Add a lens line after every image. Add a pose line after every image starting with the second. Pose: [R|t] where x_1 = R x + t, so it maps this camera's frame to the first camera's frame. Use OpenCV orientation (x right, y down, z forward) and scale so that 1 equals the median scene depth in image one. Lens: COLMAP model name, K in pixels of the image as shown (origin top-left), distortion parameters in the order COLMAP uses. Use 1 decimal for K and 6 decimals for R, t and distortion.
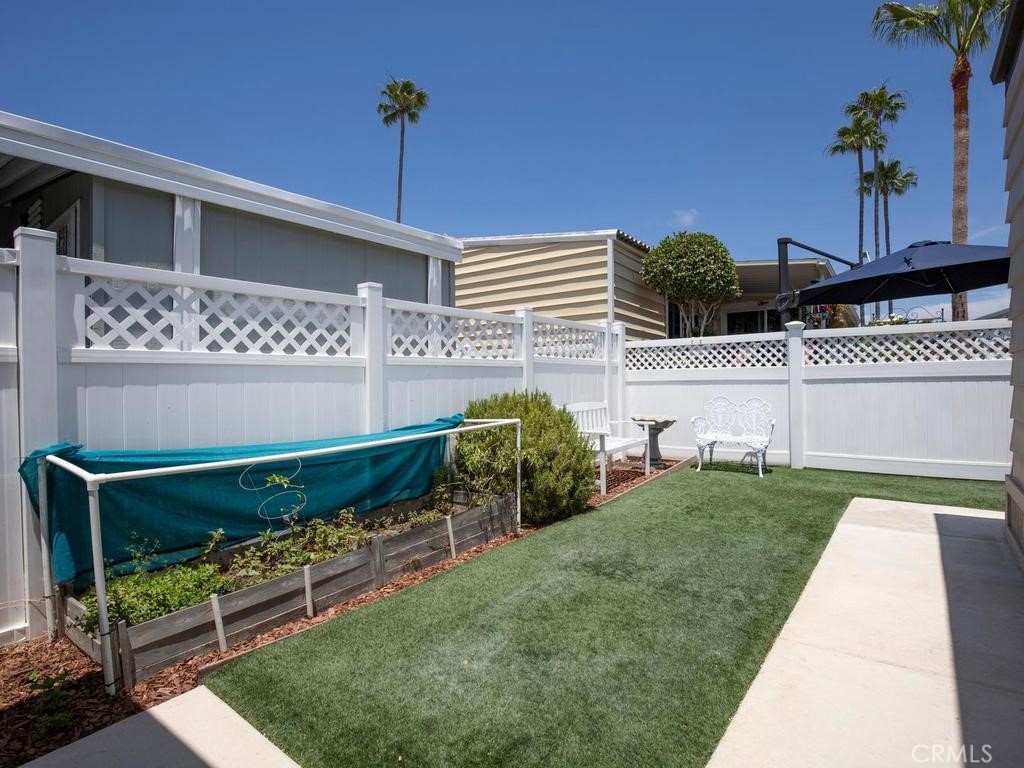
lens RADIAL K [[525.4, 0, 522.1], [0, 525.4, 377.8], [0, 0, 1]] dist [-0.013531, 0.003717]
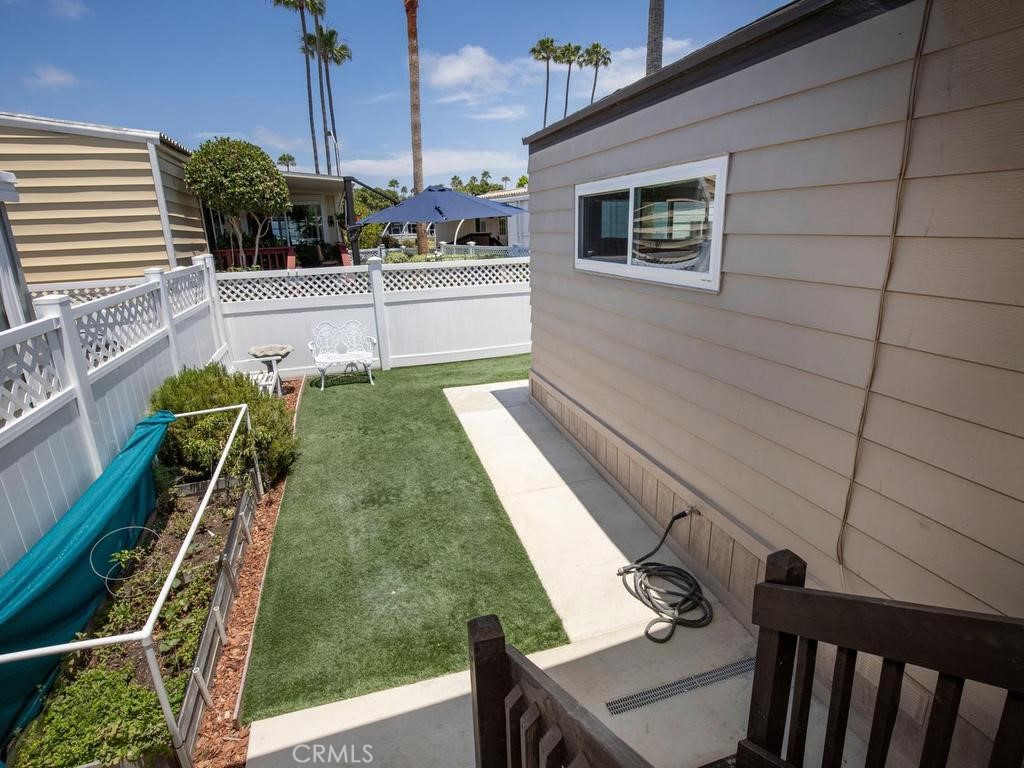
lens RADIAL K [[525.4, 0, 508.2], [0, 525.4, 382.5], [0, 0, 1]] dist [-0.013531, 0.003717]
pose [[0.592454, -0.240928, 0.768734, -0.327898], [0.014790, 0.957325, 0.288636, -0.175294], [-0.805468, -0.159633, 0.570735, -0.028860]]
